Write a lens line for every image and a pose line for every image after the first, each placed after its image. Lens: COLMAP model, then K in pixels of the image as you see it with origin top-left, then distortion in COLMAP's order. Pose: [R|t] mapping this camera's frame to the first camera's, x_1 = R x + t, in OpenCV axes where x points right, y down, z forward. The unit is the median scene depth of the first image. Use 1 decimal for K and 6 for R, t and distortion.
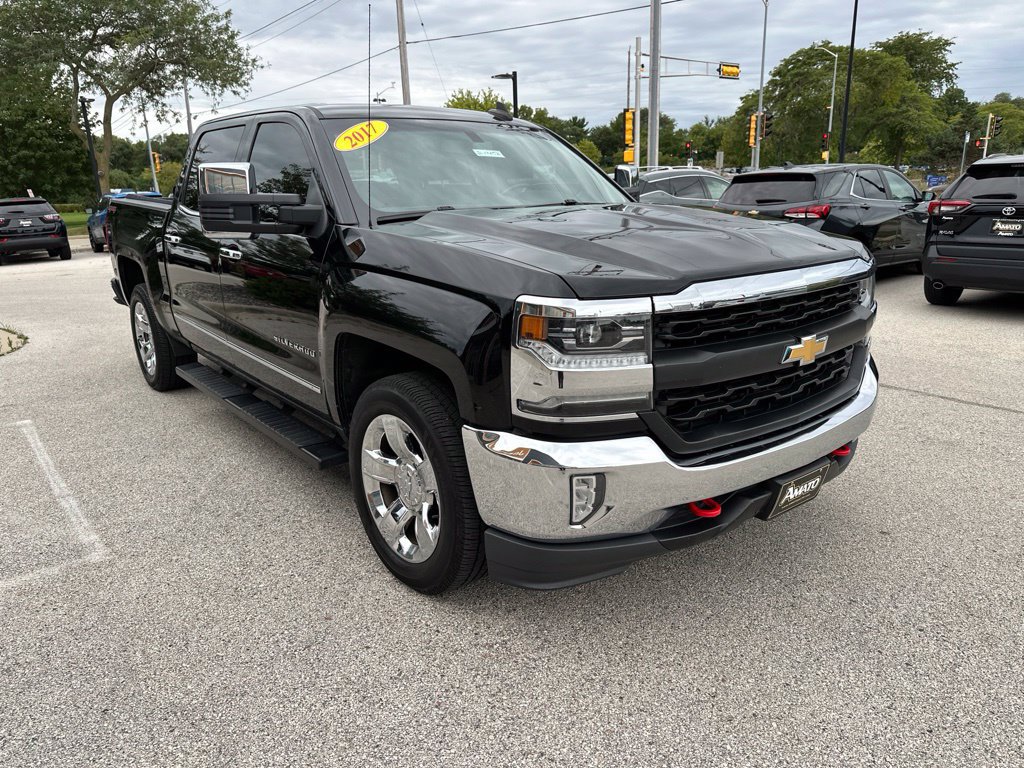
lens RADIAL K [[761.5, 0, 512.0], [0, 761.5, 384.0], [0, 0, 1]] dist [0.004943, -0.027696]
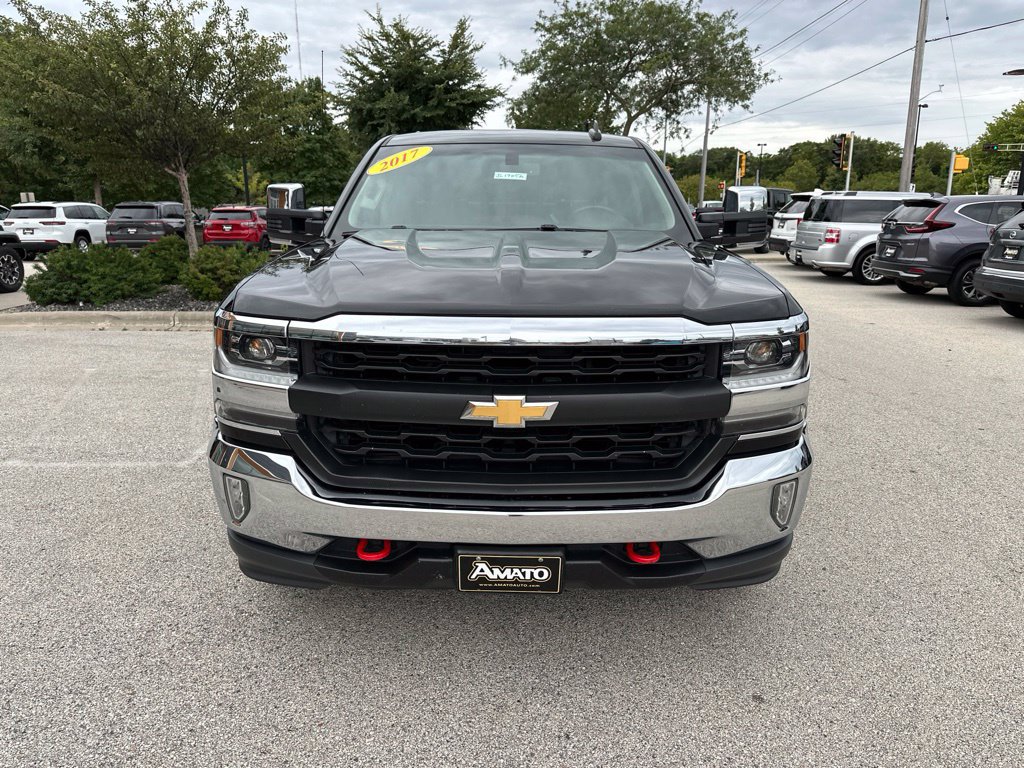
lens RADIAL K [[753.5, 0, 512.0], [0, 753.5, 384.0], [0, 0, 1]] dist [0.000760, -0.005170]
pose [[0.768564, 0.169752, -0.616842, 0.144784], [-0.176670, 0.982980, 0.050386, -0.018655], [0.614896, 0.070252, 0.785473, 0.054588]]
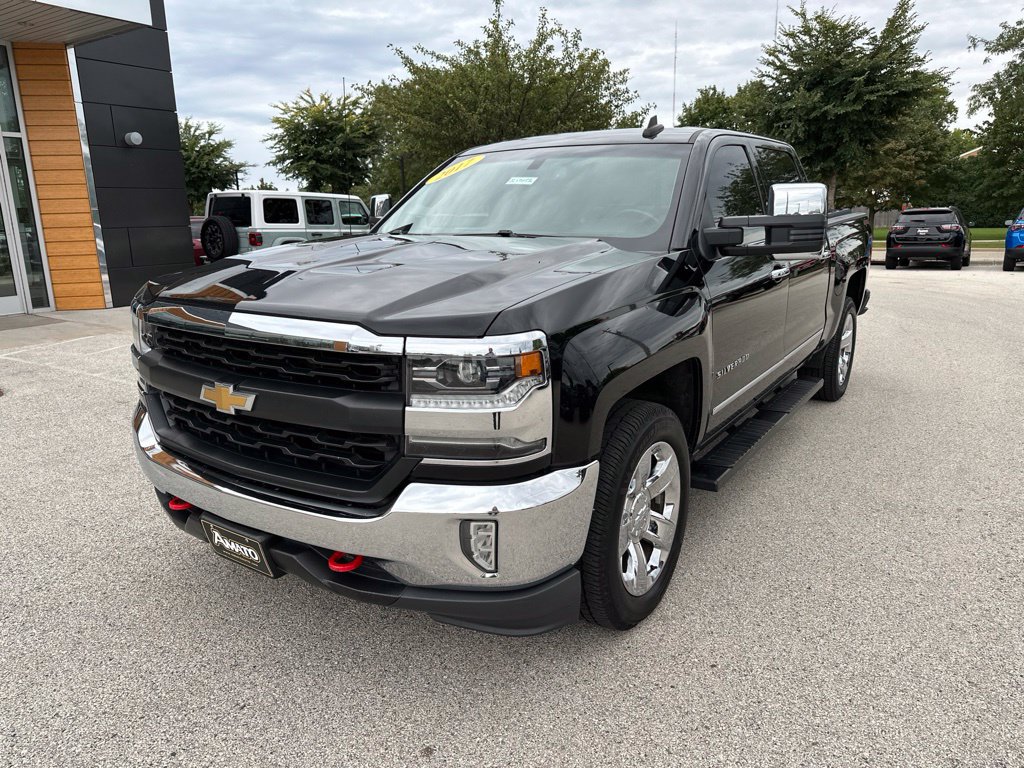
lens RADIAL K [[761.5, 0, 512.0], [0, 761.5, 384.0], [0, 0, 1]] dist [0.004943, -0.027696]
pose [[0.277098, 0.226936, -0.933658, 0.218156], [-0.233405, 0.958501, 0.163703, -0.047793], [0.932062, 0.172558, 0.318567, 0.164876]]
